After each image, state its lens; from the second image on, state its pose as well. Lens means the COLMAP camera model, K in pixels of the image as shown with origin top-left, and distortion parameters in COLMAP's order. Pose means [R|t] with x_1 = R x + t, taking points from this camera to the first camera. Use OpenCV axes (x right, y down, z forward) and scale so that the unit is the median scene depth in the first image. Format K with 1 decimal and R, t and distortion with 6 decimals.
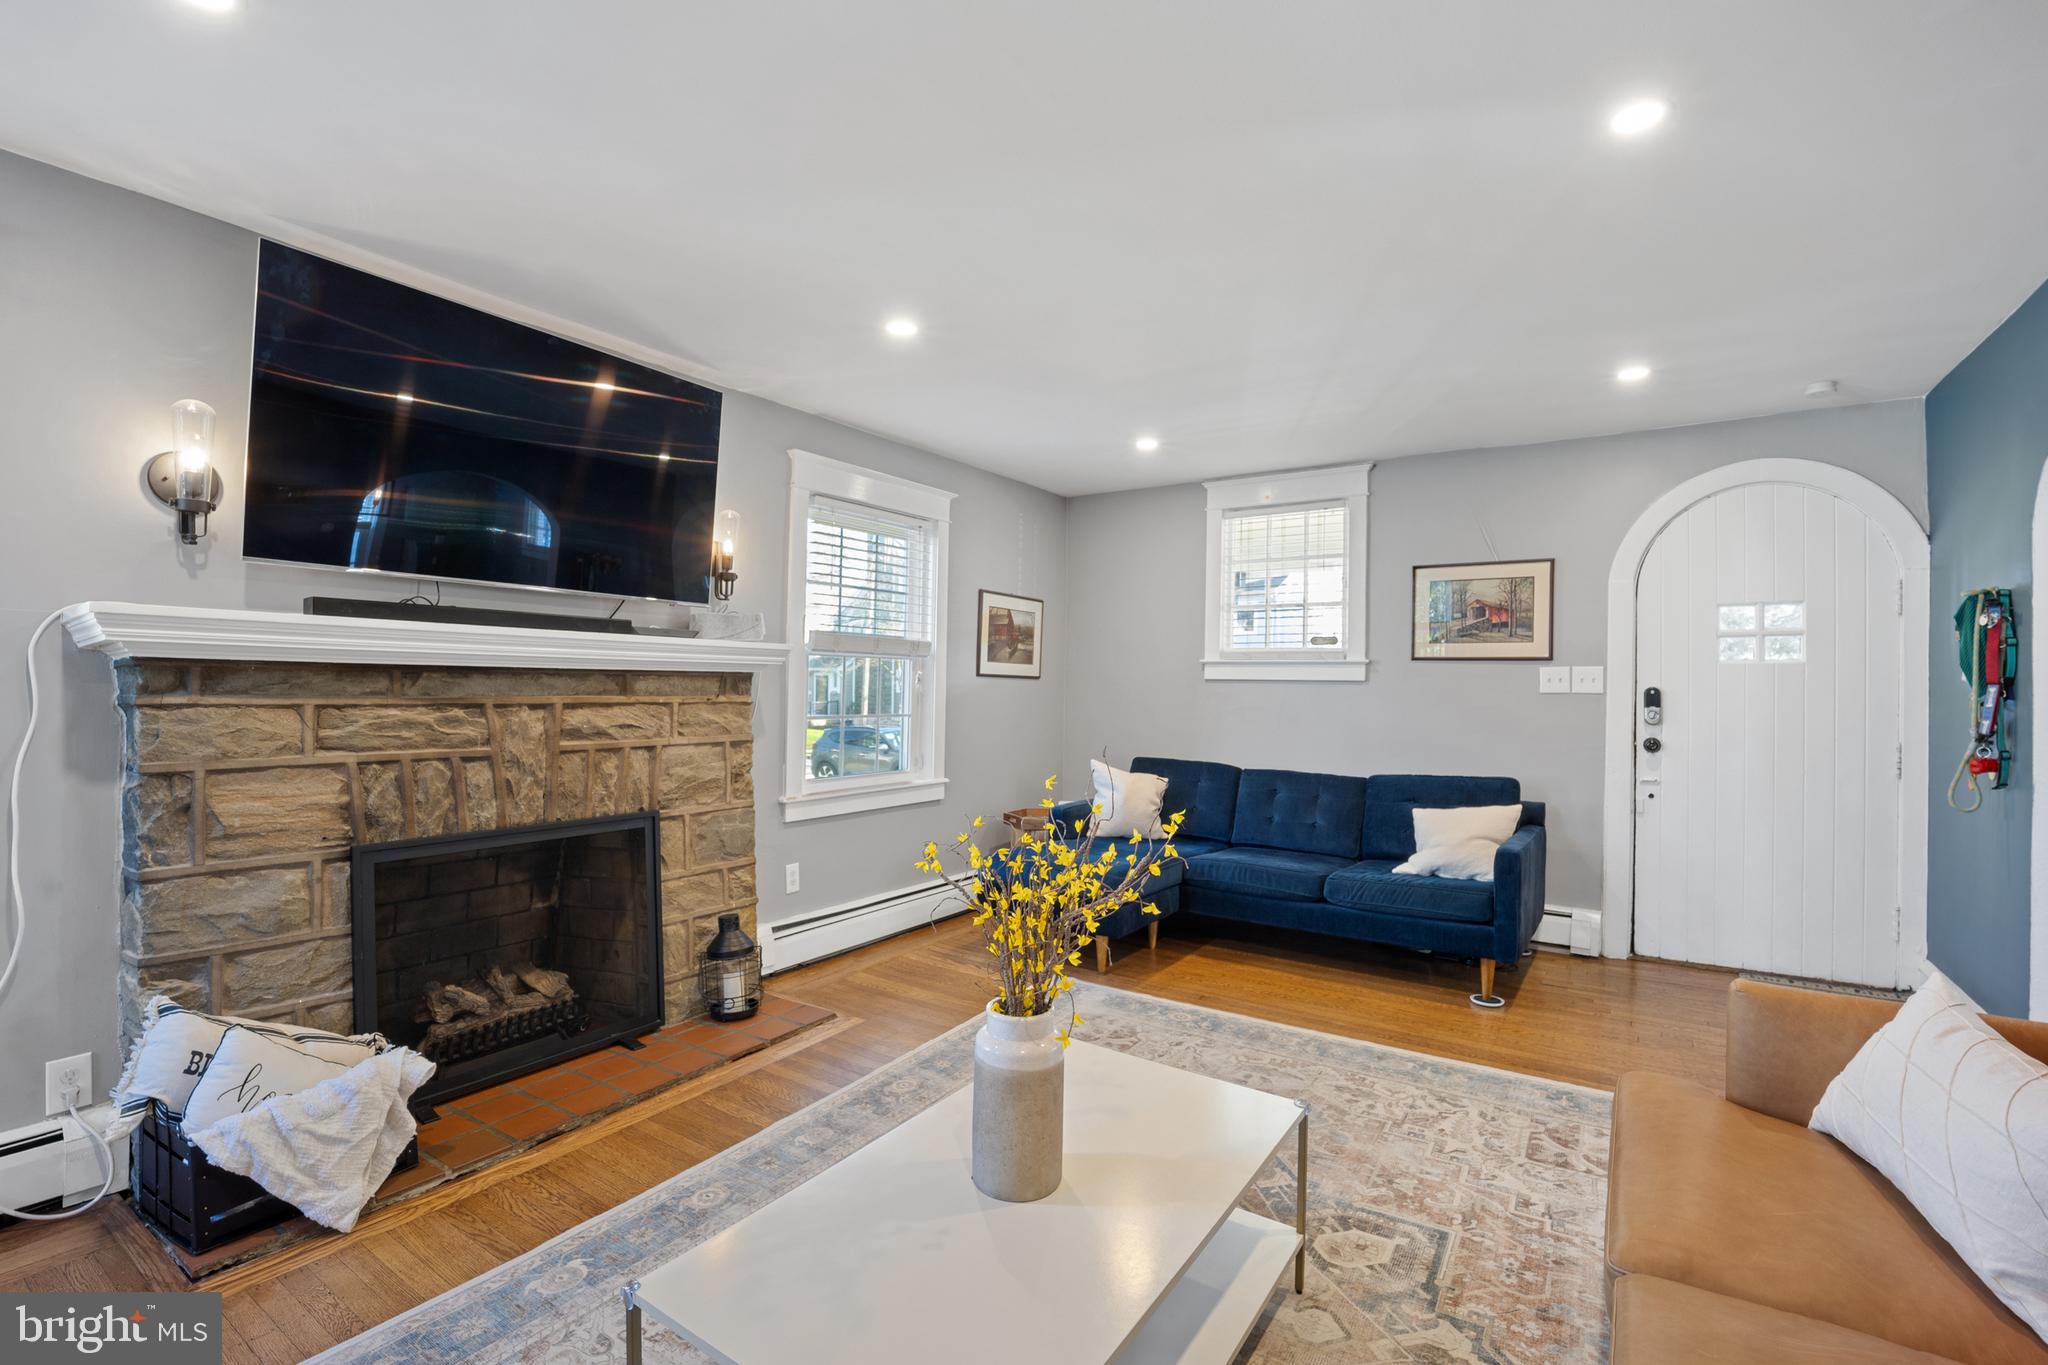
lens RADIAL K [[908.8, 0, 1018.9], [0, 908.8, 690.3], [0, 0, 1]] dist [-0.016915, -0.000399]
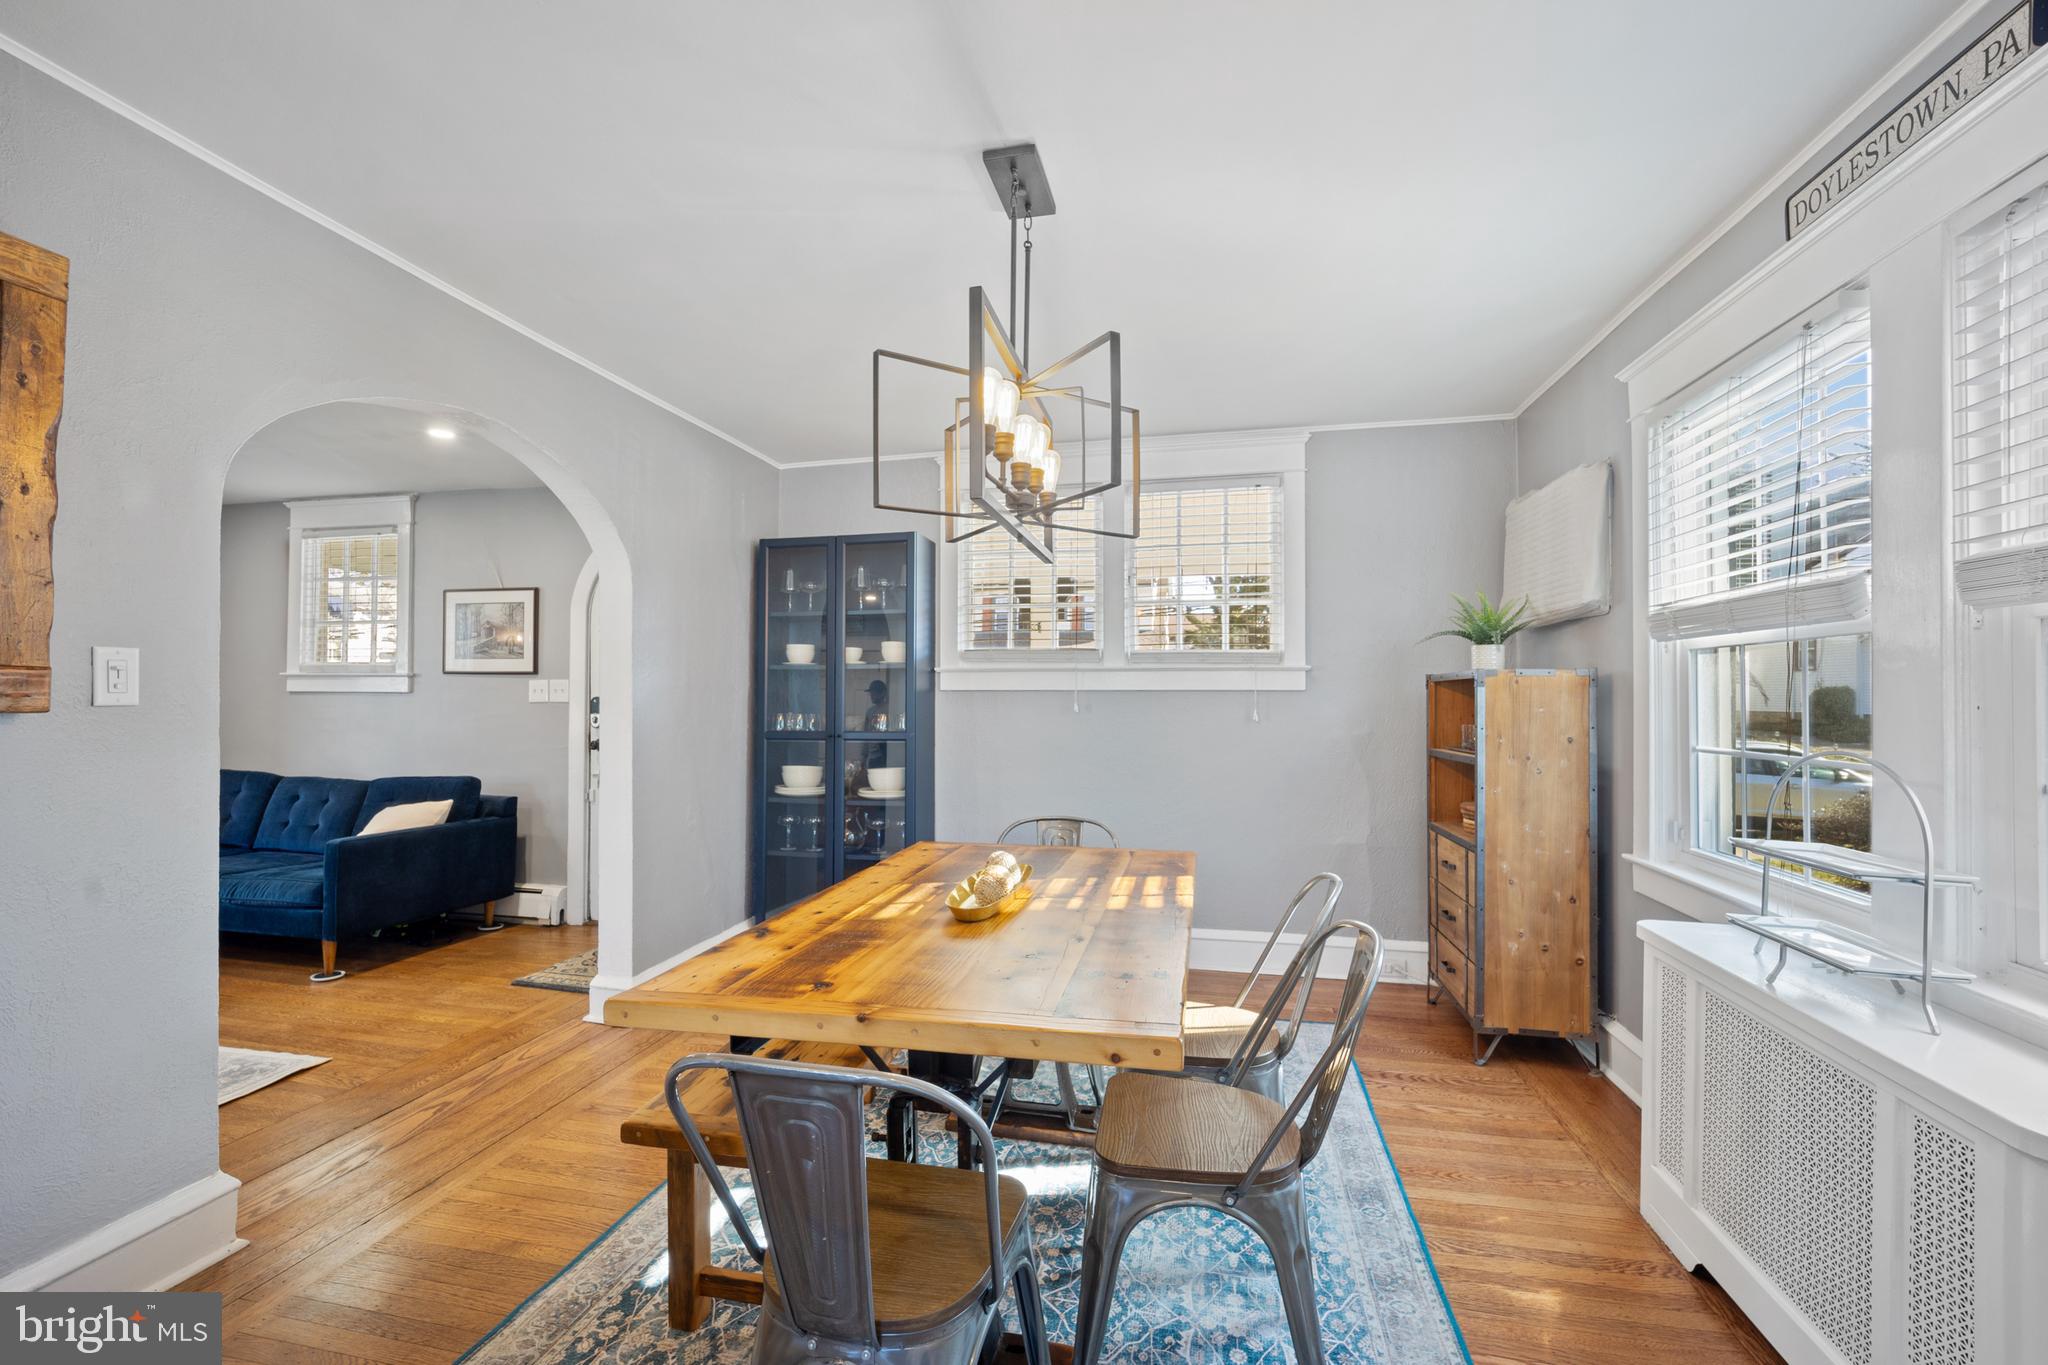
lens RADIAL K [[861.5, 0, 963.0], [0, 861.5, 691.1], [0, 0, 1]] dist [-0.002318, -0.002158]
pose [[0.943185, -0.005246, 0.332226, 0.735118], [0.007834, 0.999948, -0.006453, 0.000041], [-0.332175, 0.008689, 0.943178, -0.229170]]
